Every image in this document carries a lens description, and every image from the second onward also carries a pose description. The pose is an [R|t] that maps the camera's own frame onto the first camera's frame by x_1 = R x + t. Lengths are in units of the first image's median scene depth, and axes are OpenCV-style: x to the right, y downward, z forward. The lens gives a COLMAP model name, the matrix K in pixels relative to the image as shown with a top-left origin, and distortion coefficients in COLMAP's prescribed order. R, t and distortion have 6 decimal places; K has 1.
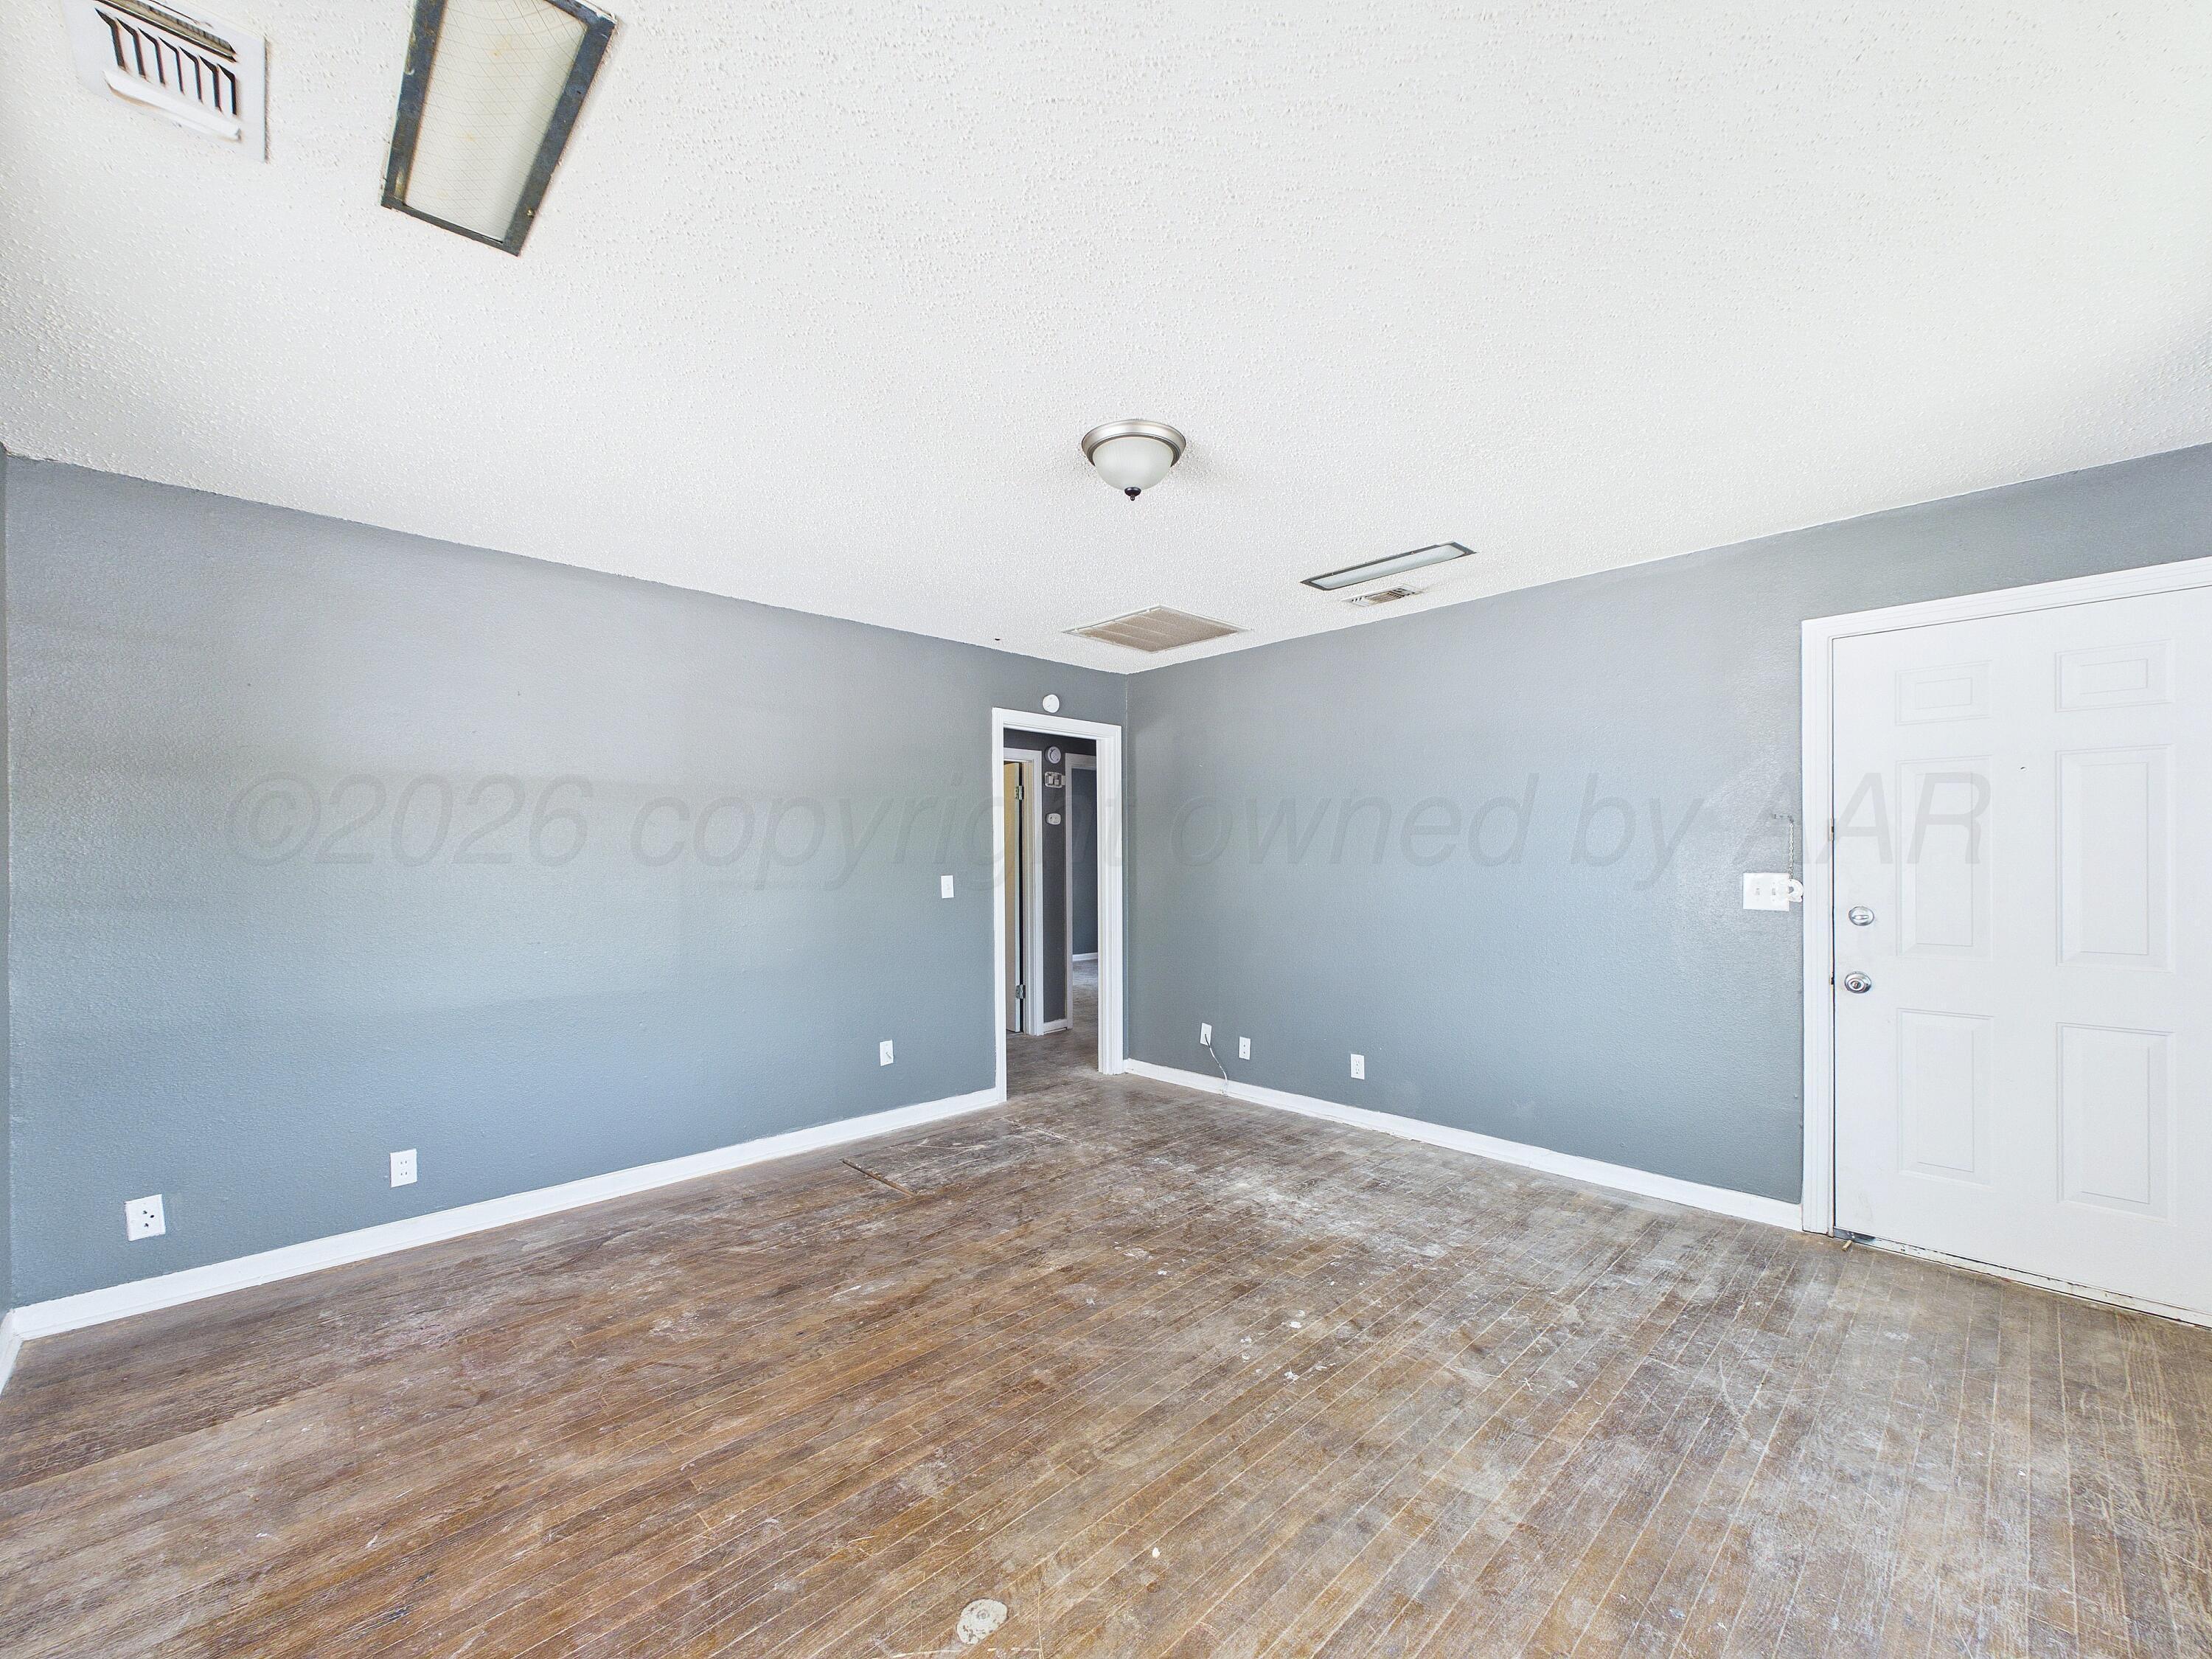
lens RADIAL K [[893.3, 0, 1106.6], [0, 893.3, 848.2], [0, 0, 1]] dist [0.001090, -0.000048]
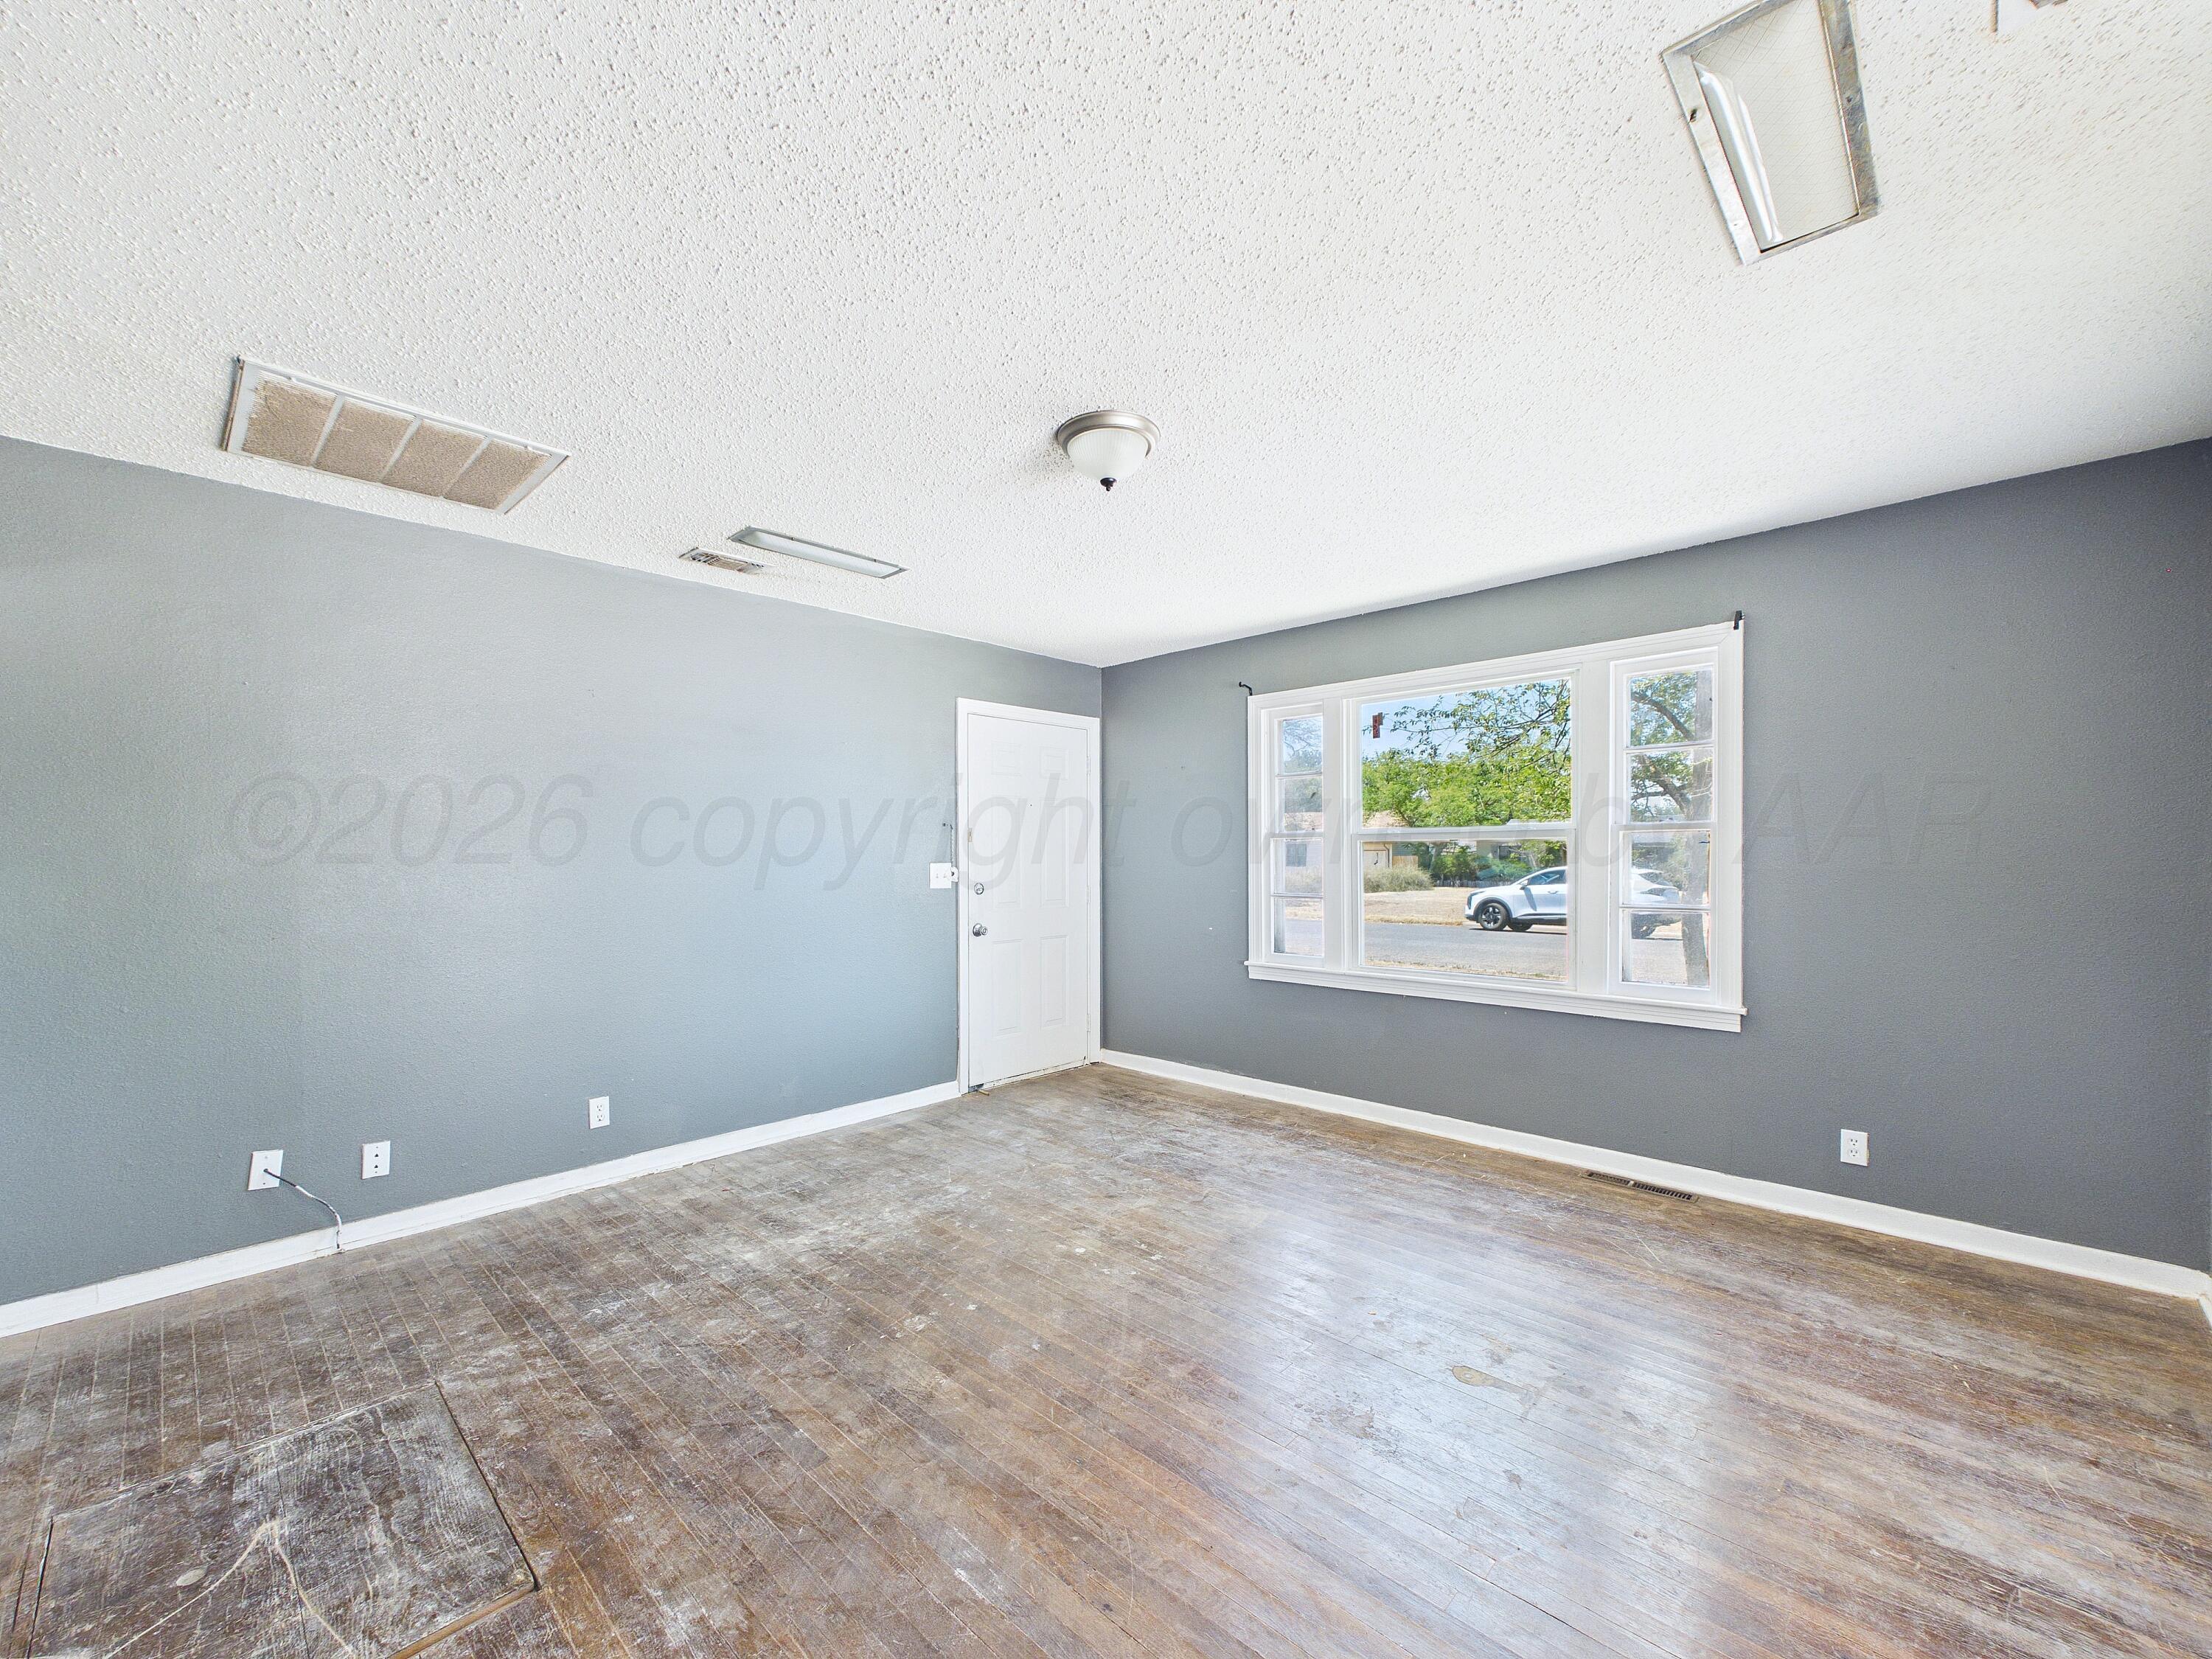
lens RADIAL K [[893.3, 0, 1106.6], [0, 893.3, 848.2], [0, 0, 1]] dist [0.001090, -0.000048]
pose [[-0.043338, 0.010462, 0.999006, -0.722322], [-0.006074, 0.999924, -0.010735, 0.016906], [-0.999042, -0.006533, -0.043271, 0.769092]]
